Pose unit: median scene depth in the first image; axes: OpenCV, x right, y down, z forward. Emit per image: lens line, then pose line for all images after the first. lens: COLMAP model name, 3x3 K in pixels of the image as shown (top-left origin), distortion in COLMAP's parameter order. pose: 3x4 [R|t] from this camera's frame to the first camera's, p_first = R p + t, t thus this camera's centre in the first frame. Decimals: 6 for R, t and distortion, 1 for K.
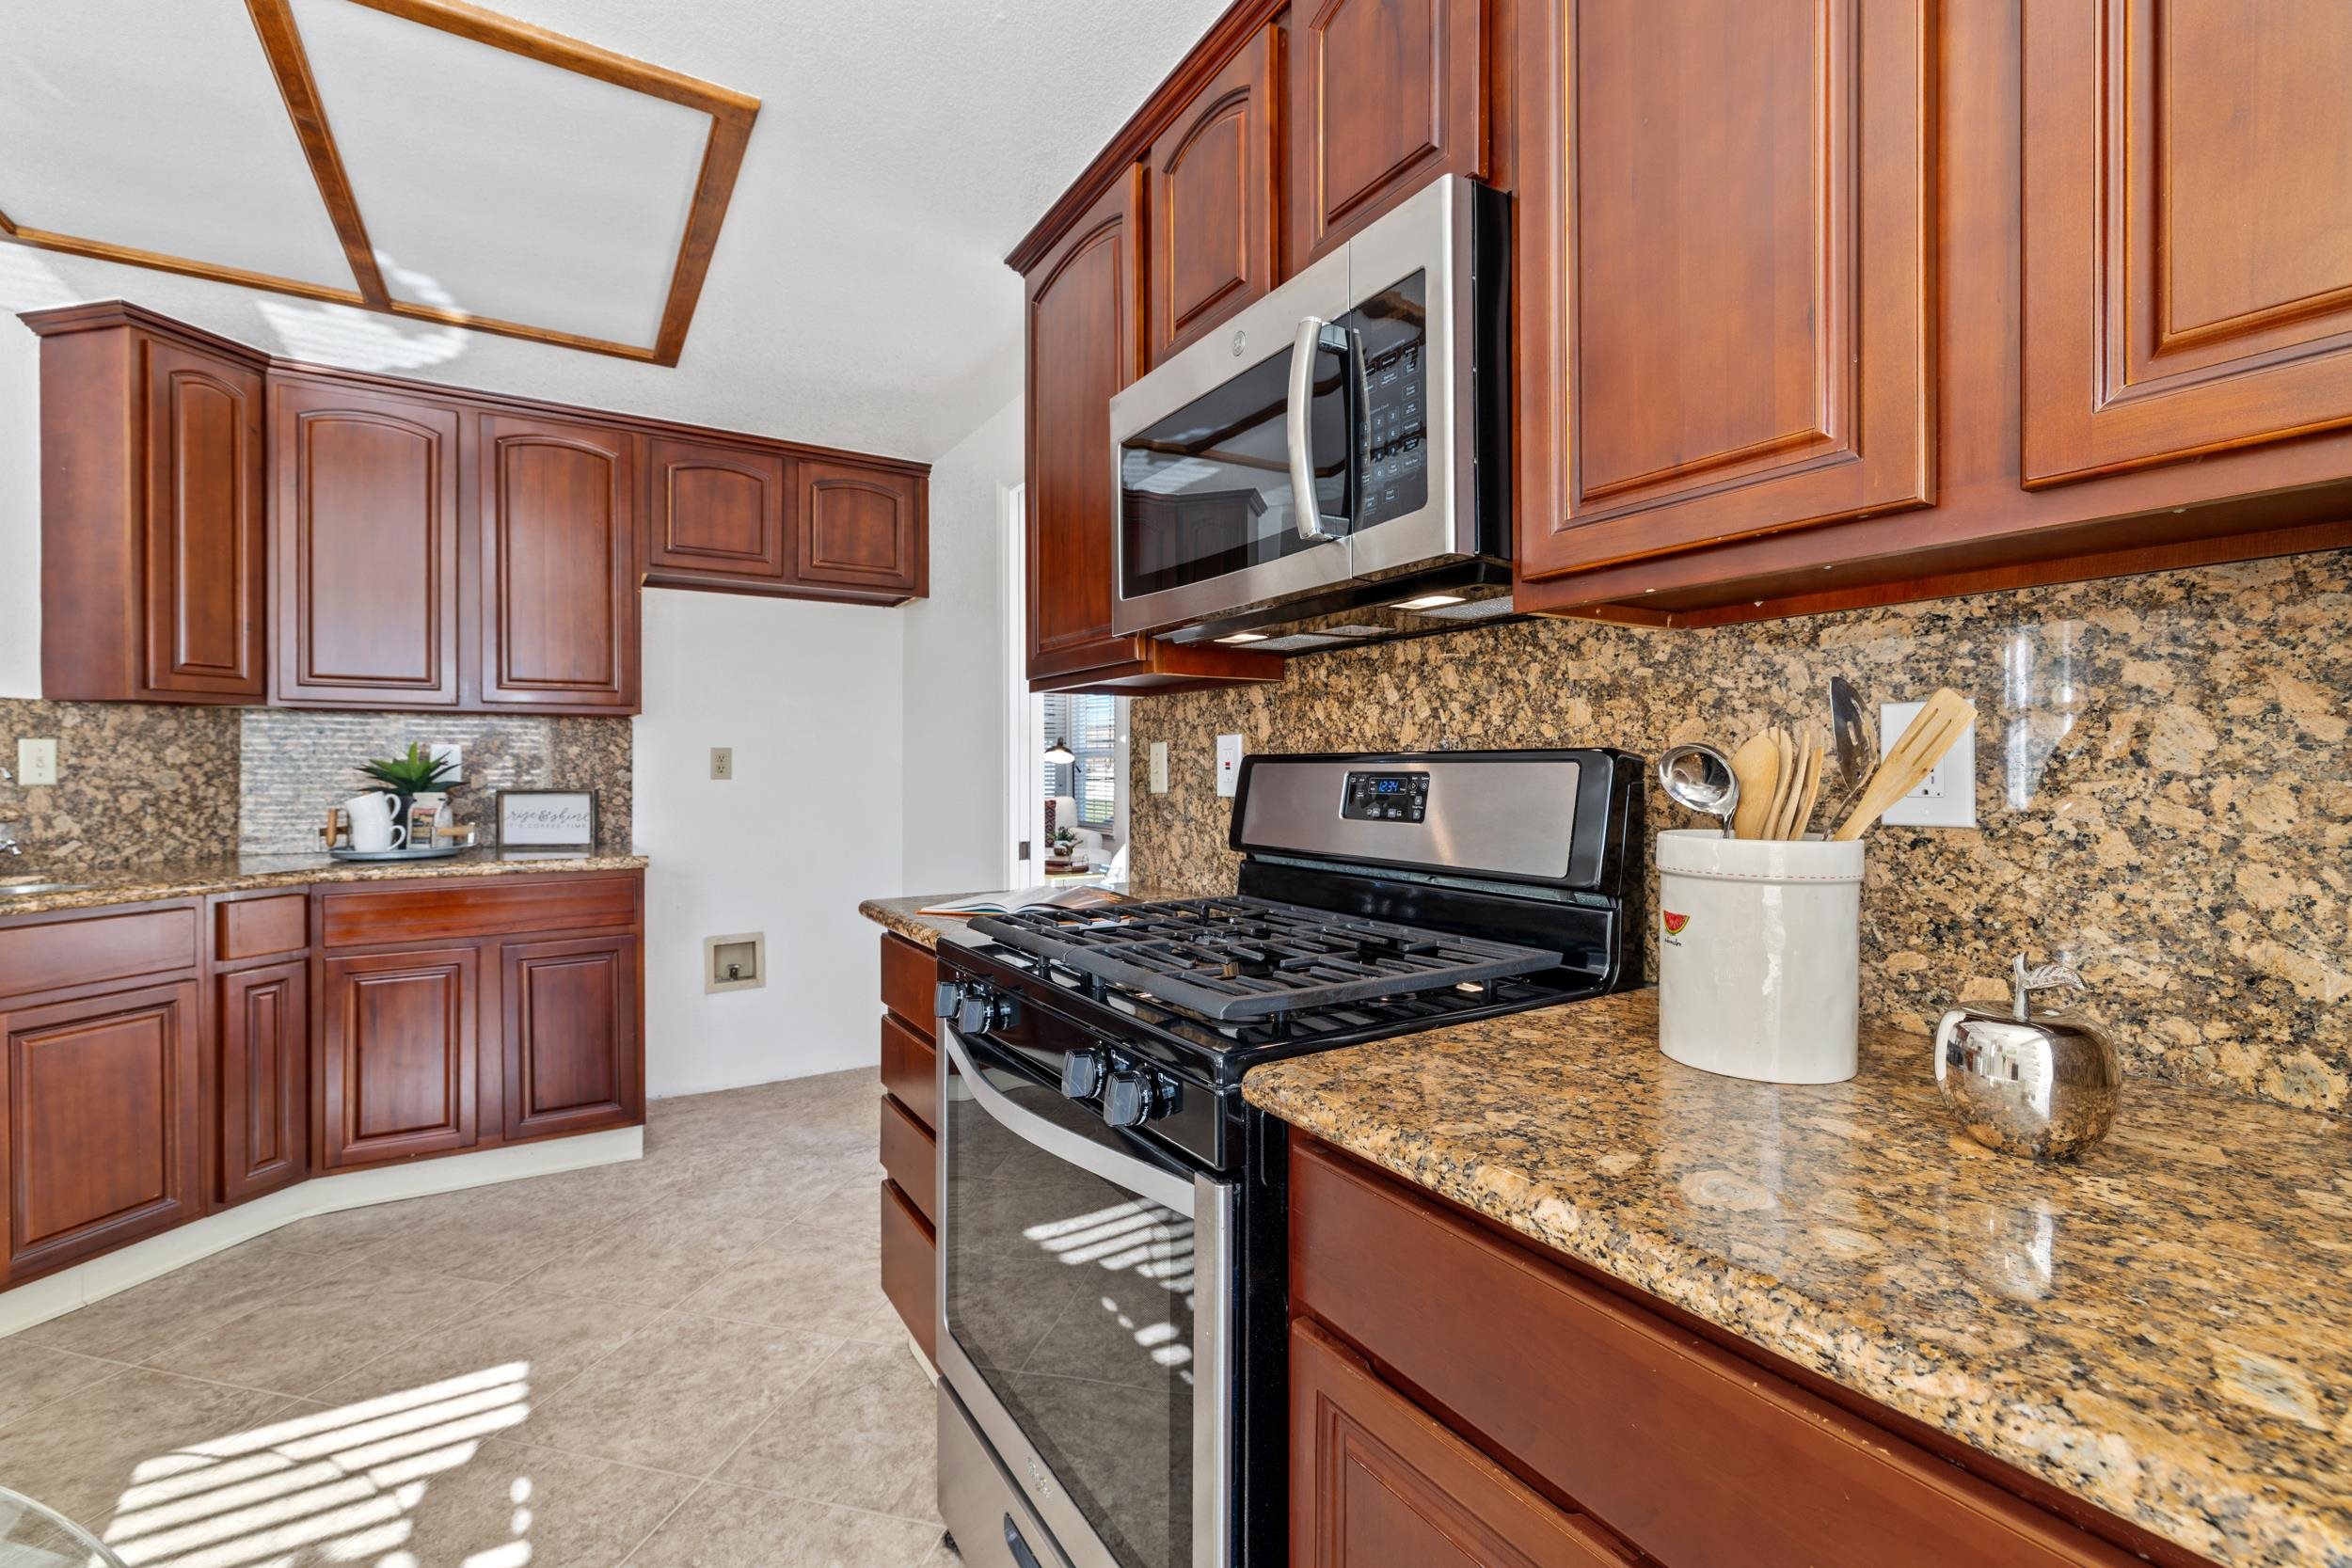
lens RADIAL K [[1014.2, 0, 1150.4], [0, 1014.2, 776.8], [0, 0, 1]] dist [0.003390, 0.001071]
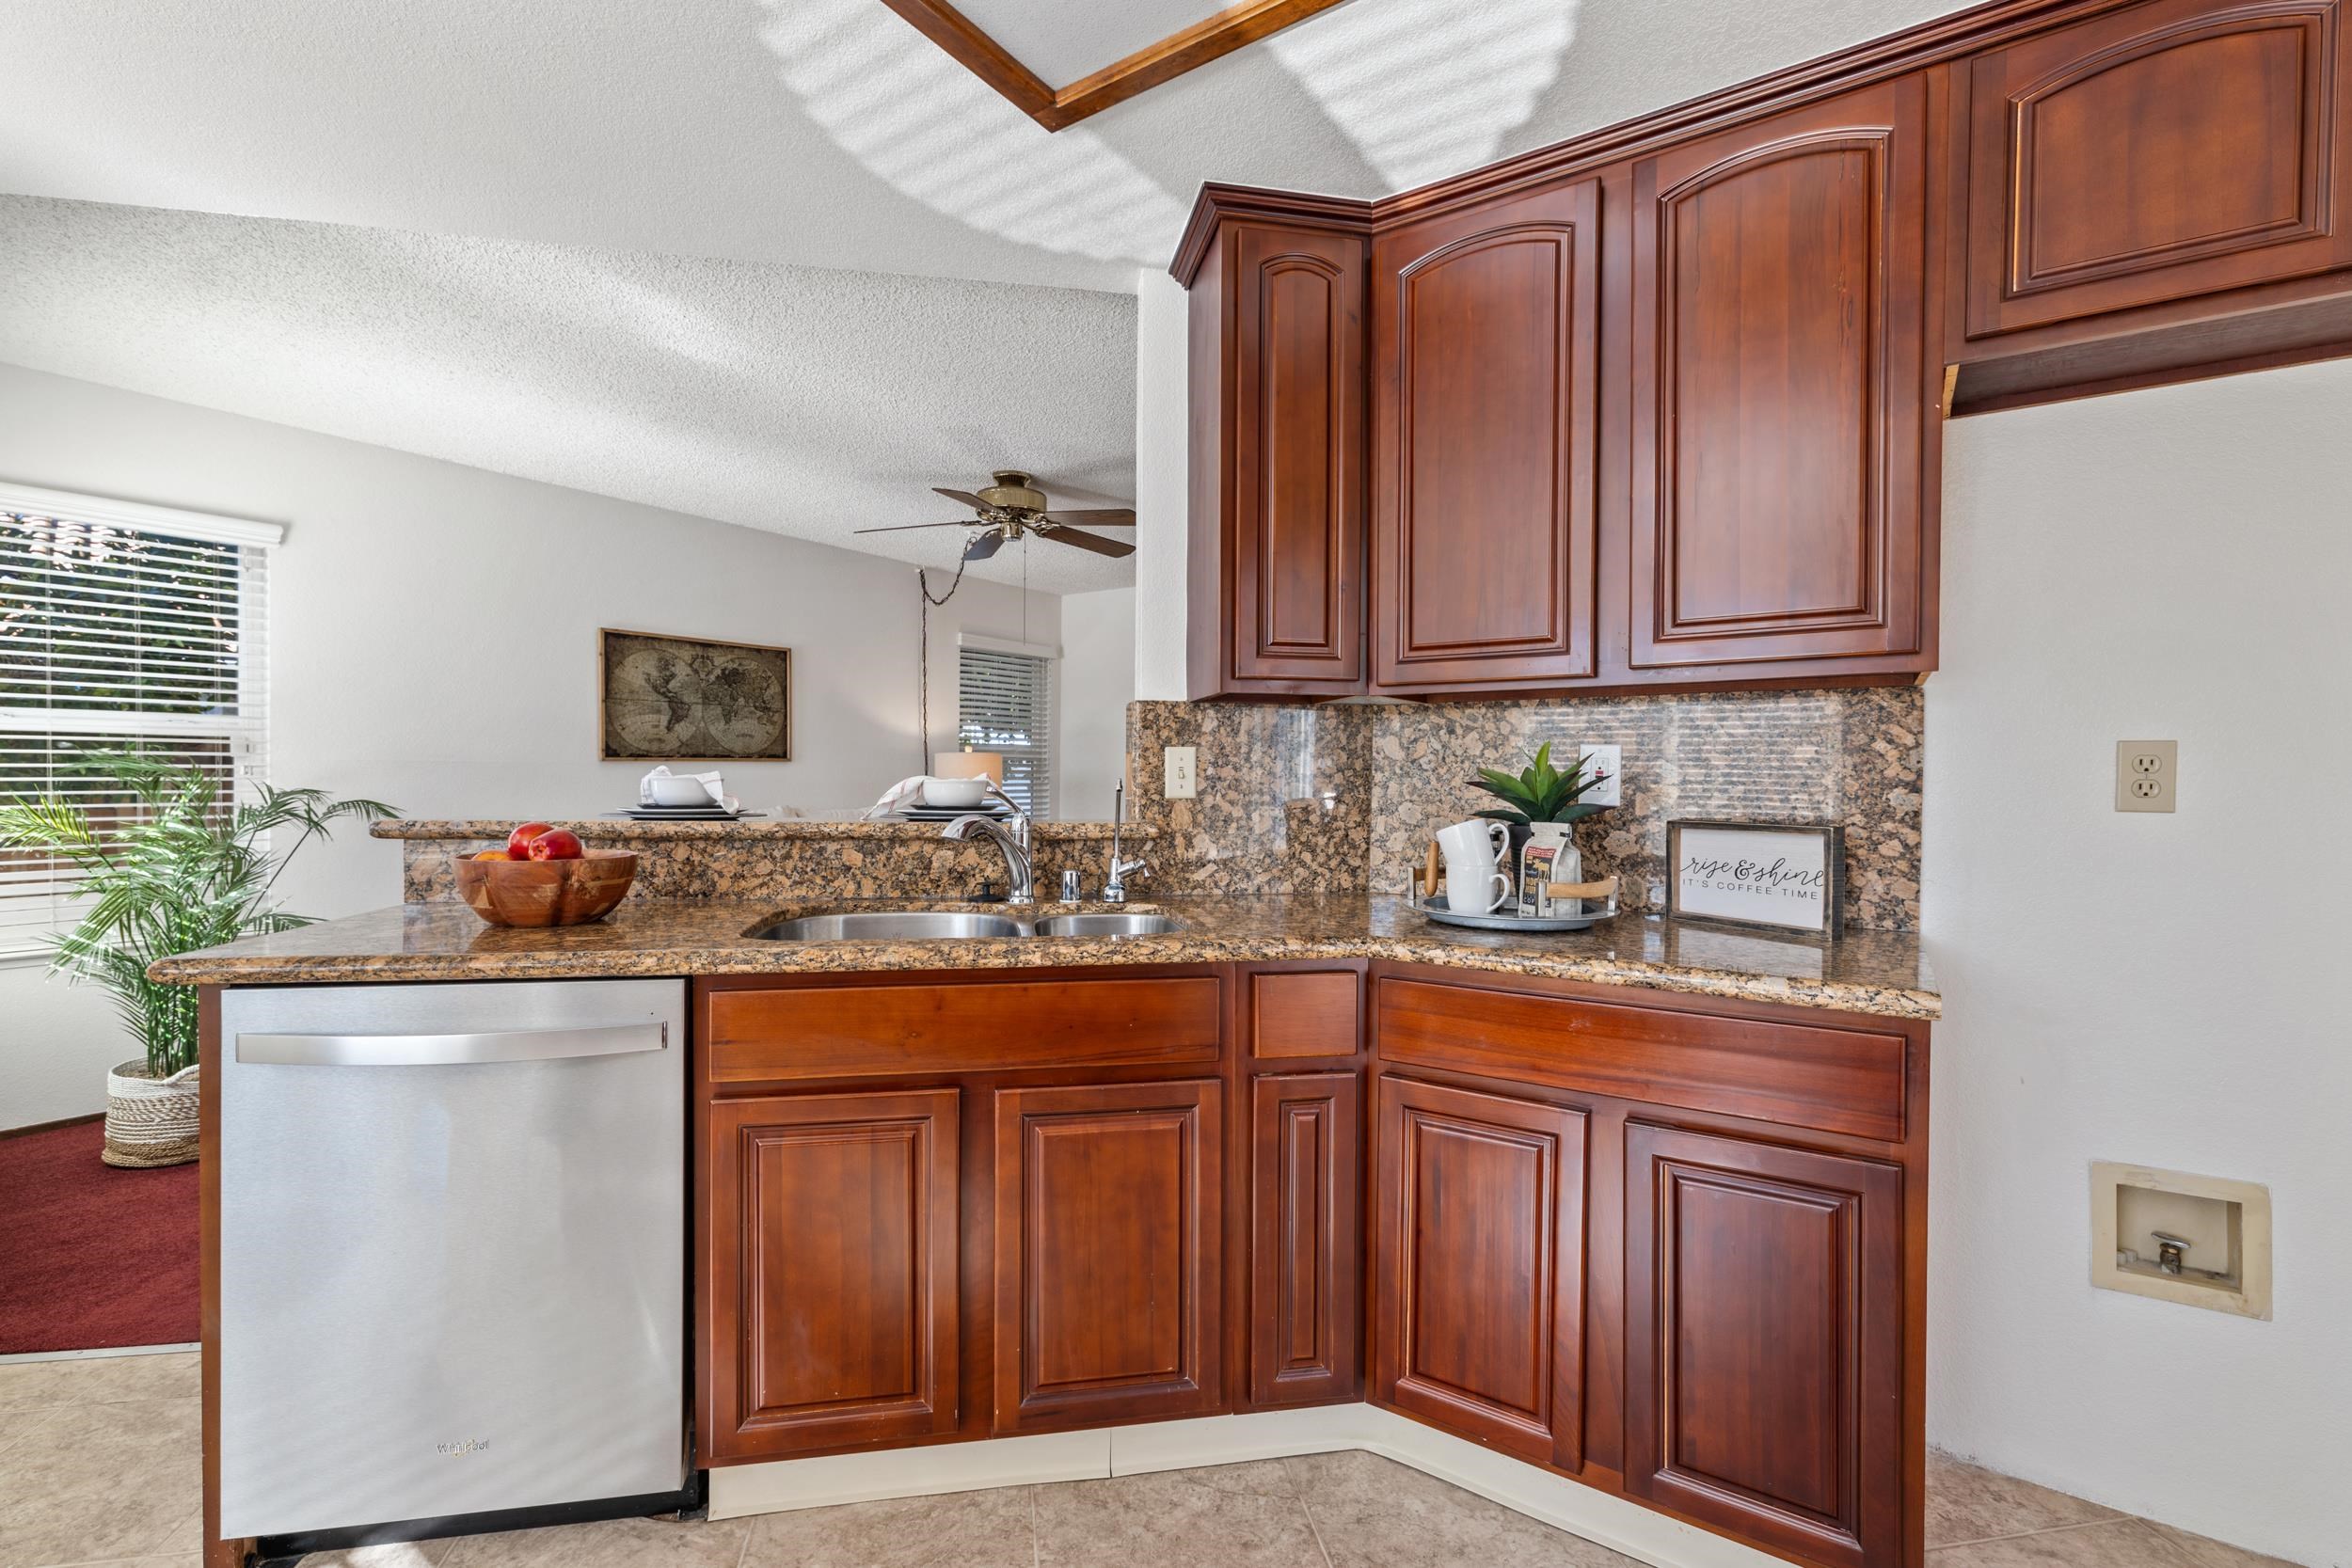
lens RADIAL K [[1014.2, 0, 1200.0], [0, 1014.2, 789.4], [0, 0, 1]] dist [0.003390, 0.001071]
pose [[0.428946, 0.013223, -0.903234, -0.254315], [-0.015156, 0.999857, 0.007440, -0.005851], [0.903203, 0.010498, 0.429085, 0.560632]]
